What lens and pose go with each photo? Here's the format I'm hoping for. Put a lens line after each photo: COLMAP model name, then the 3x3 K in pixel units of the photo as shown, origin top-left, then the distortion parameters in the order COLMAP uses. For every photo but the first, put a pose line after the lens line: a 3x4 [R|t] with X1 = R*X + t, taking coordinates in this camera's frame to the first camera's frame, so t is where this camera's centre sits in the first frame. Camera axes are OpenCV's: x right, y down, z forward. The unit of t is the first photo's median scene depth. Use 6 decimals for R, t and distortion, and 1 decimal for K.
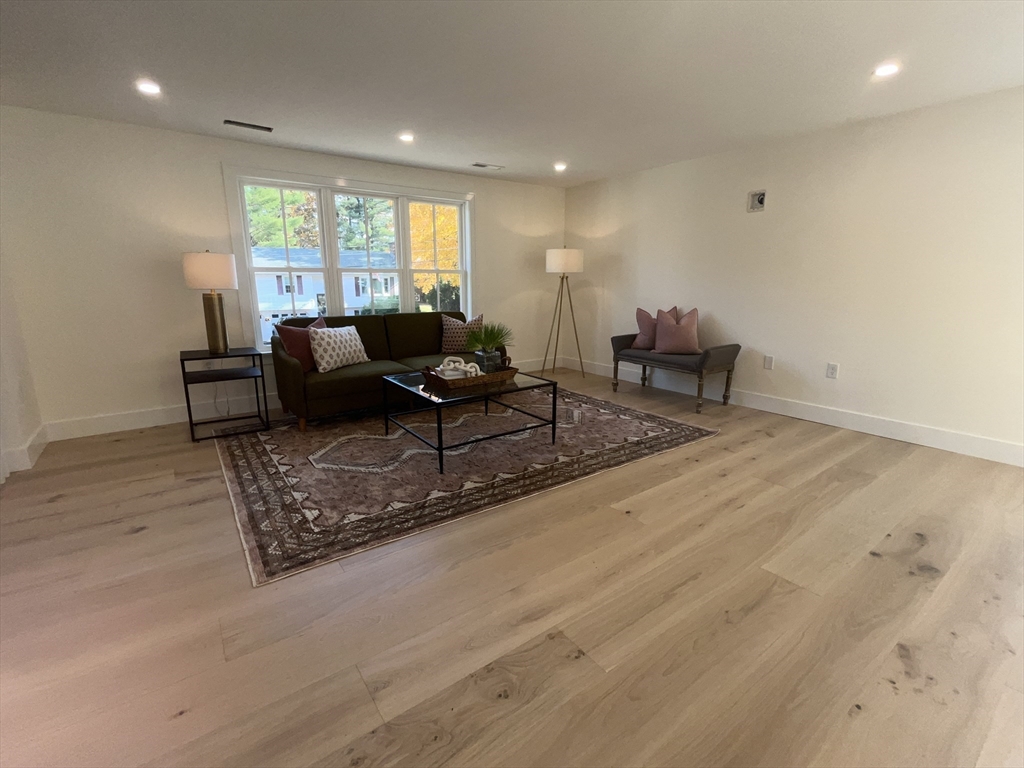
lens RADIAL K [[460.5, 0, 512.8], [0, 460.5, 384.7], [0, 0, 1]] dist [-0.002968, -0.000326]
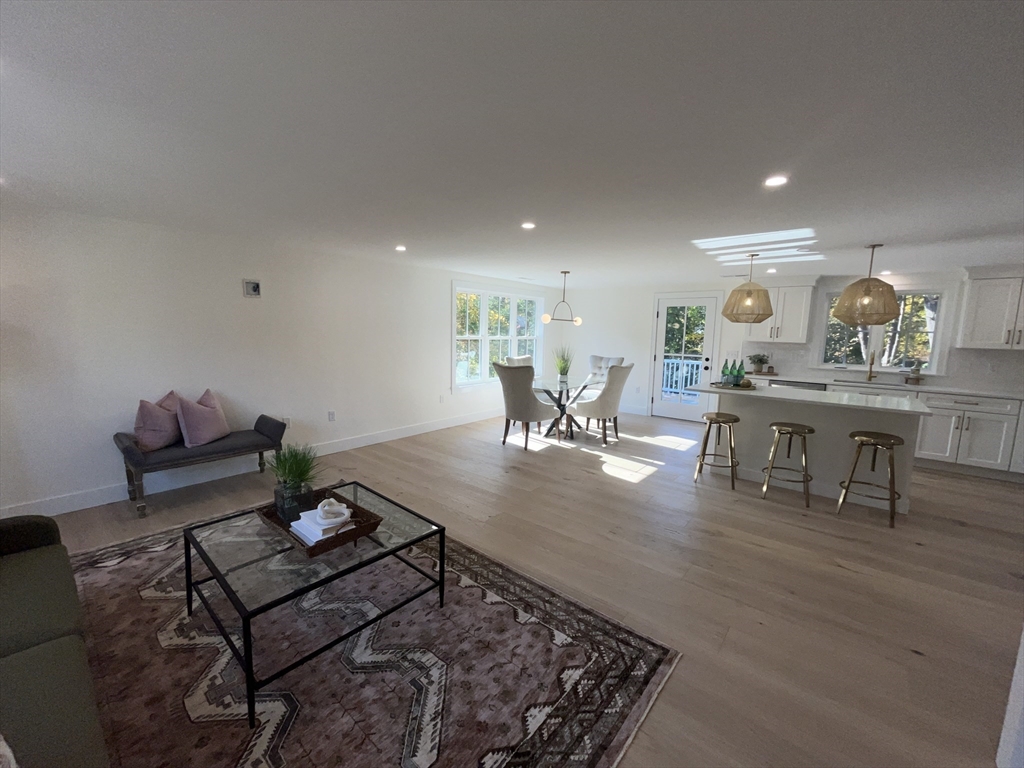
lens RADIAL K [[414.7, 0, 510.9], [0, 414.7, 383.4], [0, 0, 1]] dist [-0.003265, -0.000559]
pose [[-0.236459, -0.132644, 0.962545, -0.708402], [0.195461, 0.963893, 0.180847, -0.266082], [-0.951778, 0.230903, -0.201995, 0.743555]]
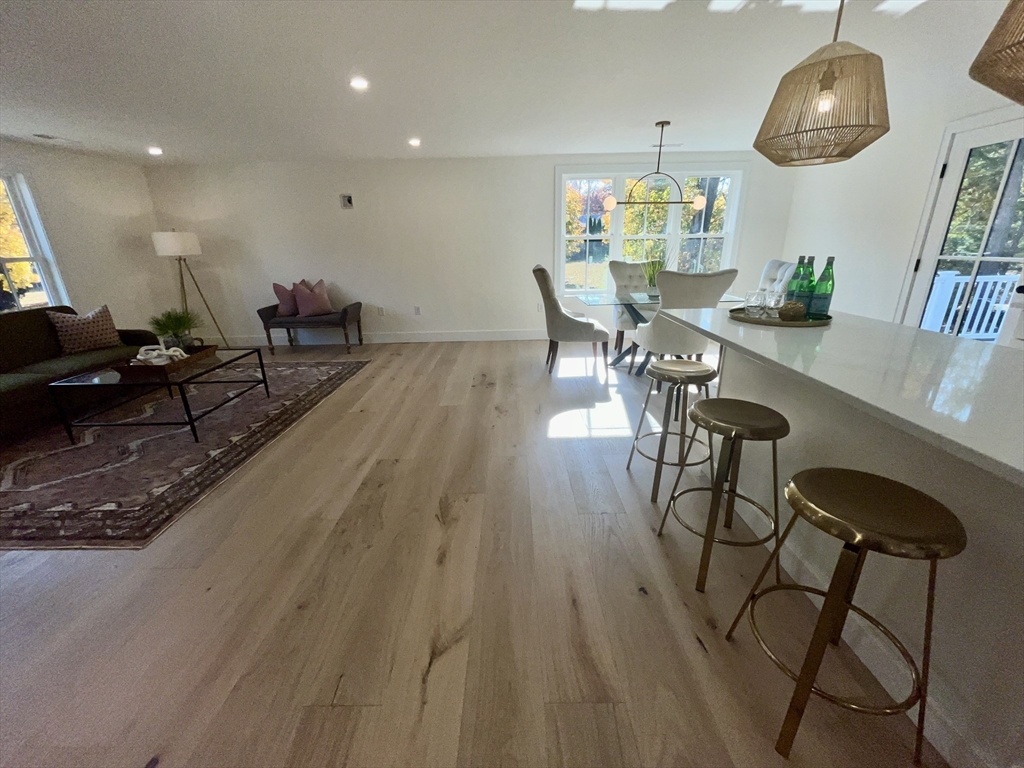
lens RADIAL K [[414.7, 0, 510.9], [0, 414.7, 383.4], [0, 0, 1]] dist [-0.003265, -0.000559]
pose [[0.593357, -0.273126, 0.757185, -0.346609], [0.199903, 0.961204, 0.190067, 0.007883], [-0.779722, 0.038586, 0.624936, -0.219466]]
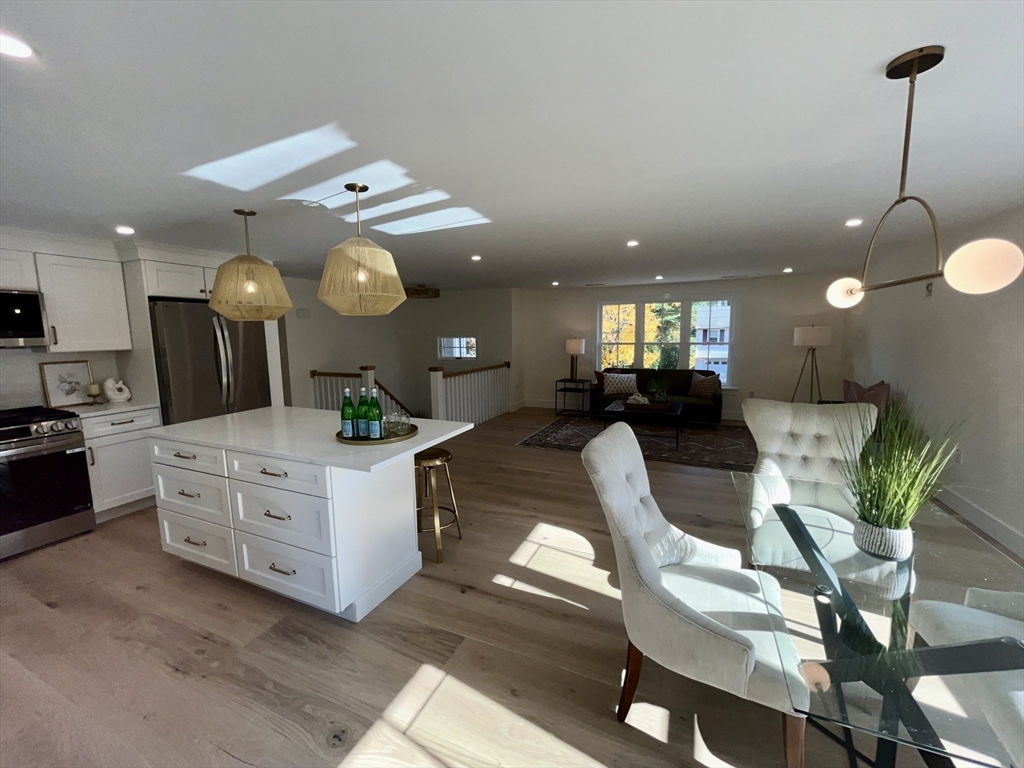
lens RADIAL K [[414.7, 0, 510.9], [0, 414.7, 383.4], [0, 0, 1]] dist [-0.003265, -0.000559]
pose [[0.493949, 0.099822, -0.863742, 1.024117], [-0.179895, 0.983627, 0.010801, -0.021141], [0.850678, 0.150047, 0.503819, -0.321423]]
